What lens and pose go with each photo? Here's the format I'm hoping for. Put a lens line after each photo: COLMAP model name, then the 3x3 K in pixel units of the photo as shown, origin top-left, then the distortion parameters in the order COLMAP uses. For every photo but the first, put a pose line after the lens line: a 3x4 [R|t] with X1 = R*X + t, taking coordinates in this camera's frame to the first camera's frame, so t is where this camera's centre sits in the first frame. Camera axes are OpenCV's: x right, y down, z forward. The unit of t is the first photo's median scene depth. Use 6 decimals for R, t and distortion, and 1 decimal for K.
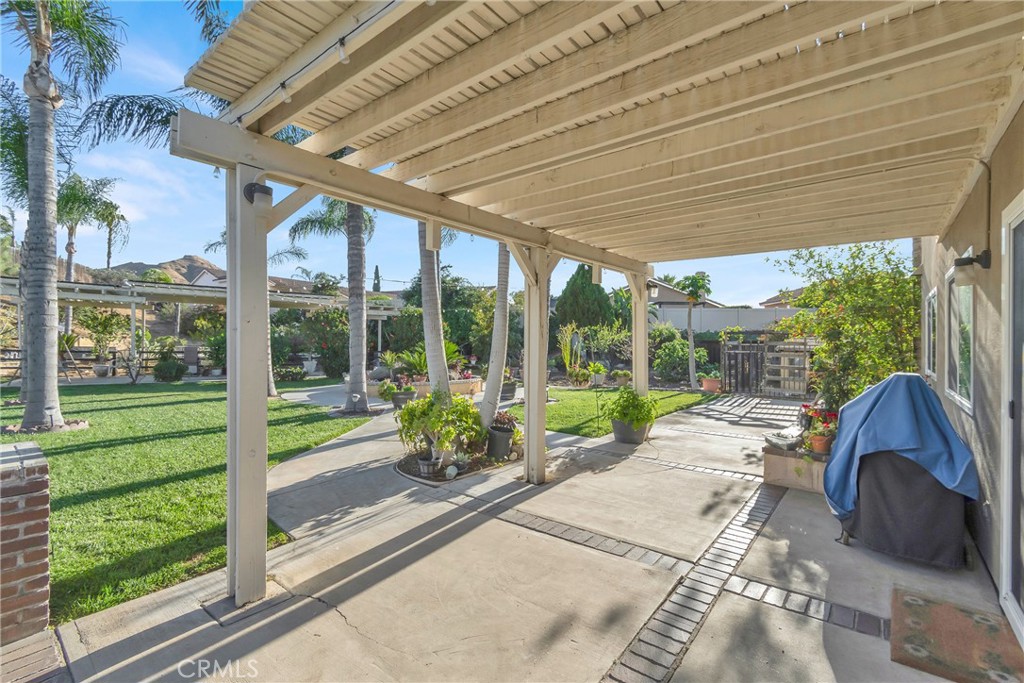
lens RADIAL K [[454.1, 0, 513.3], [0, 454.1, 340.7], [0, 0, 1]] dist [0.002286, 0.000325]
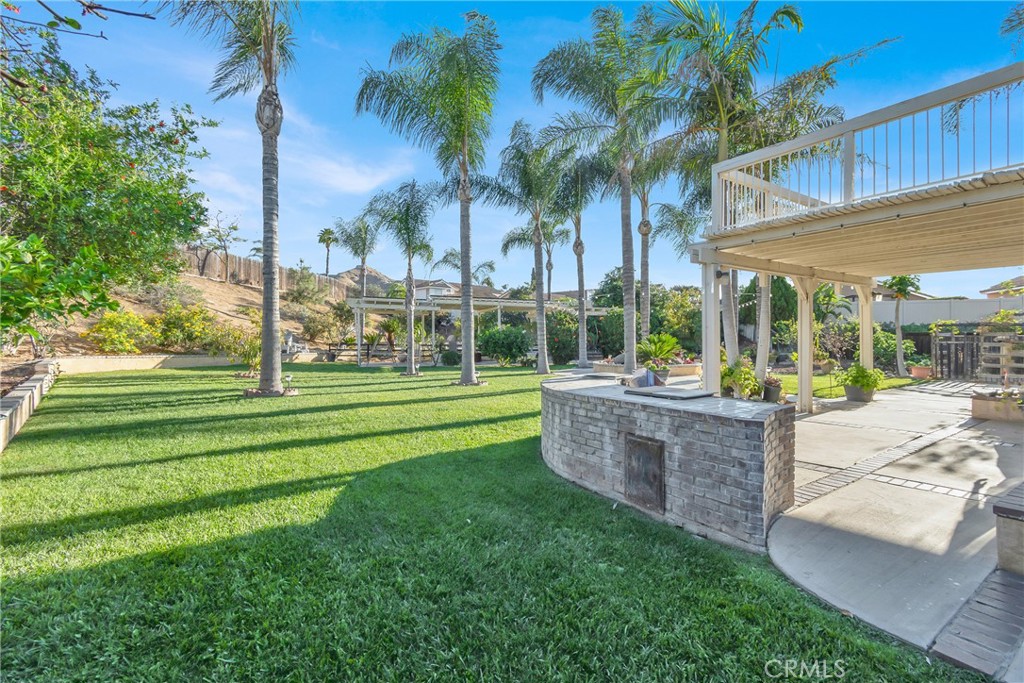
lens RADIAL K [[454.1, 0, 512.1], [0, 454.1, 340.7], [0, 0, 1]] dist [0.002286, 0.000325]
pose [[0.953270, -0.004622, -0.302086, -0.187682], [0.007085, 0.999950, 0.007059, 0.004917], [0.302038, -0.008869, 0.953255, -0.376315]]
